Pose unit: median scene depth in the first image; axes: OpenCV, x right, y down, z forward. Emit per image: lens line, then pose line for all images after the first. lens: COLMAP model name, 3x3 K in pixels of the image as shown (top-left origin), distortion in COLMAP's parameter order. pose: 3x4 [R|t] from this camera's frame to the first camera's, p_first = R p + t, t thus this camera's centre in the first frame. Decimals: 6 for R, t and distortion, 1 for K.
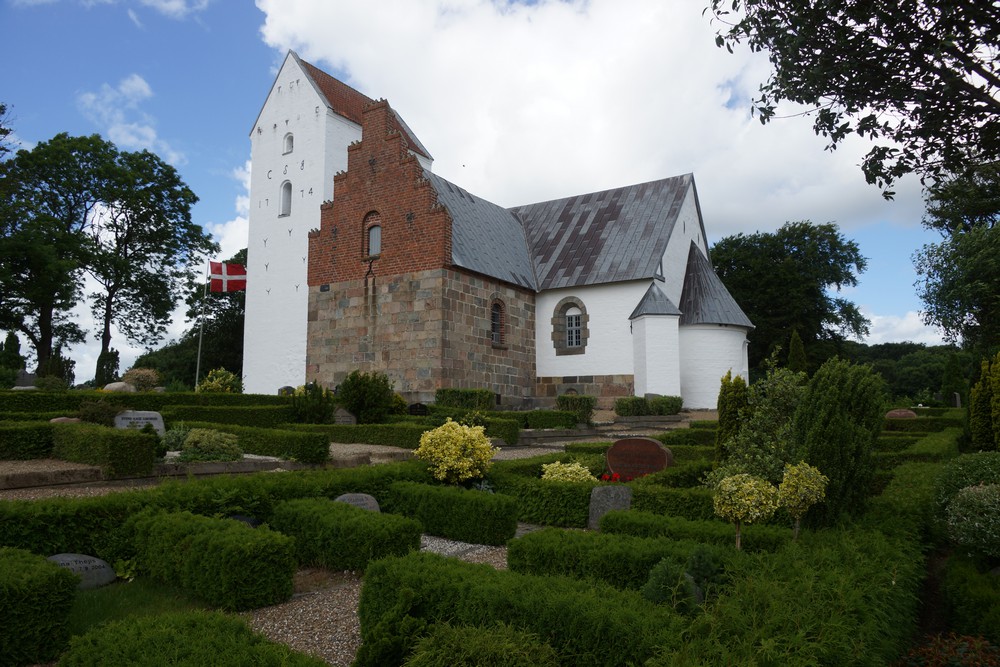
lens RADIAL K [[686.9, 0, 499.8], [0, 686.9, 345.3], [0, 0, 1]] dist [0.023247, -0.003752]
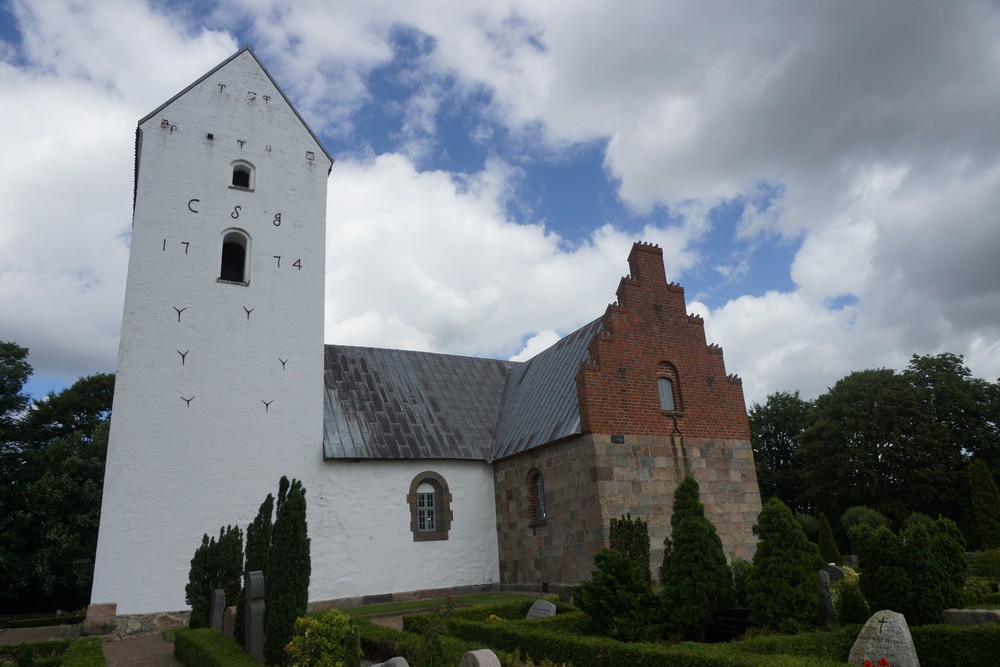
lens RADIAL K [[762.0, 0, 500.0], [0, 762.0, 333.5], [0, 0, 1]] dist [-0.068504, -0.000444]
pose [[0.427985, 0.256374, 0.866661, -1.135504], [-0.009871, 0.960192, -0.279168, 0.044789], [-0.903732, 0.110925, 0.413478, 0.791269]]
